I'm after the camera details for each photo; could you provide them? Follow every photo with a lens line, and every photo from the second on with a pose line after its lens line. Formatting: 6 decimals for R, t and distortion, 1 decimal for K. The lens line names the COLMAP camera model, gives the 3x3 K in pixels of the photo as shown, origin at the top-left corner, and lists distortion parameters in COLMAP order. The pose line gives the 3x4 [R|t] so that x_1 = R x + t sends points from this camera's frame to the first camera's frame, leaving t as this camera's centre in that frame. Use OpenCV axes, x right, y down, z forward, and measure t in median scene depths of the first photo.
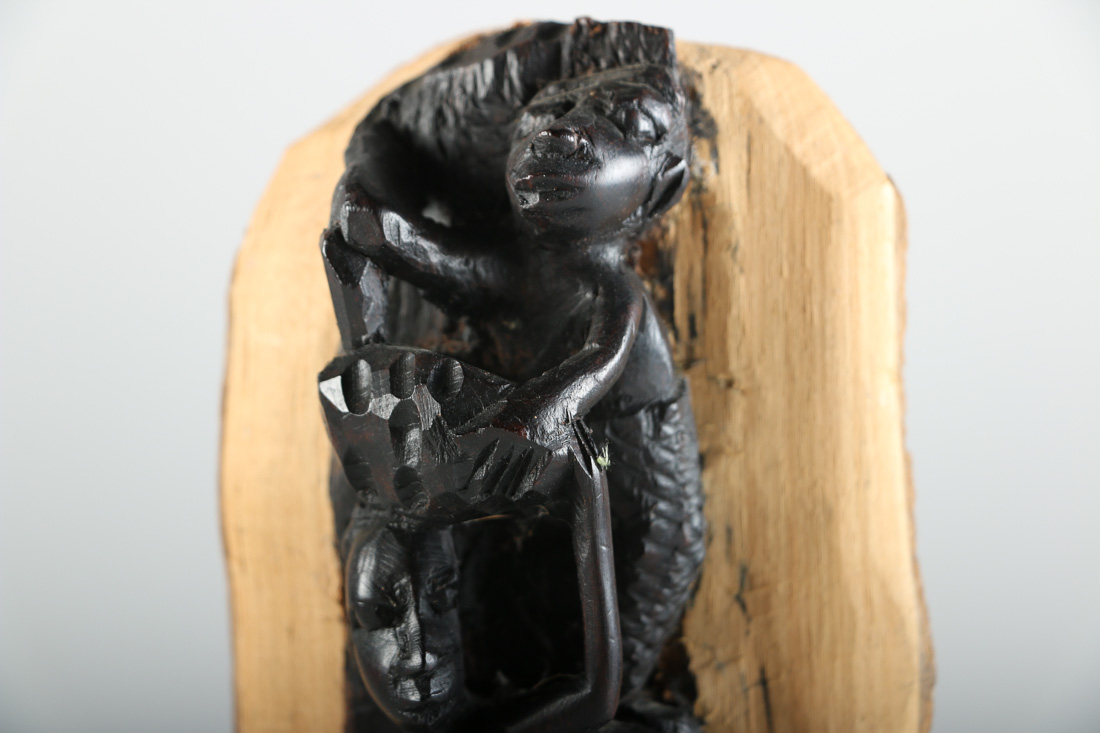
lens RADIAL K [[4220.2, 0, 550.0], [0, 4220.2, 366.5], [0, 0, 1]] dist [0.134578, 1.315874]
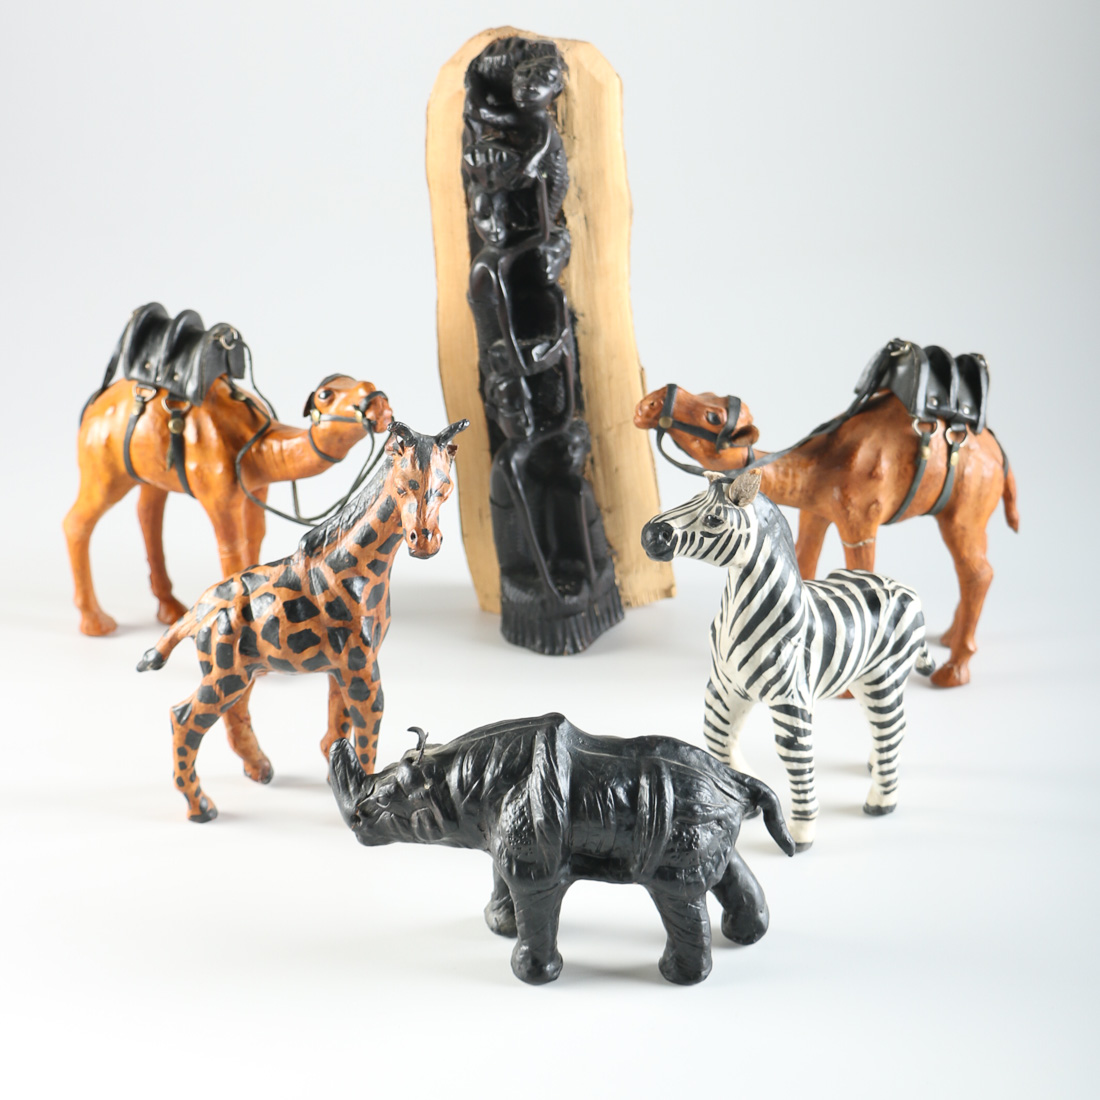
lens RADIAL K [[2859.1, 0, 550.0], [0, 2859.1, 550.0], [0, 0, 1]] dist [-0.011567, -0.126591]
pose [[0.995755, -0.059874, 0.069909, -0.168362], [0.031772, 0.936413, 0.349458, -0.518796], [-0.086387, -0.345754, 0.934340, -1.372498]]
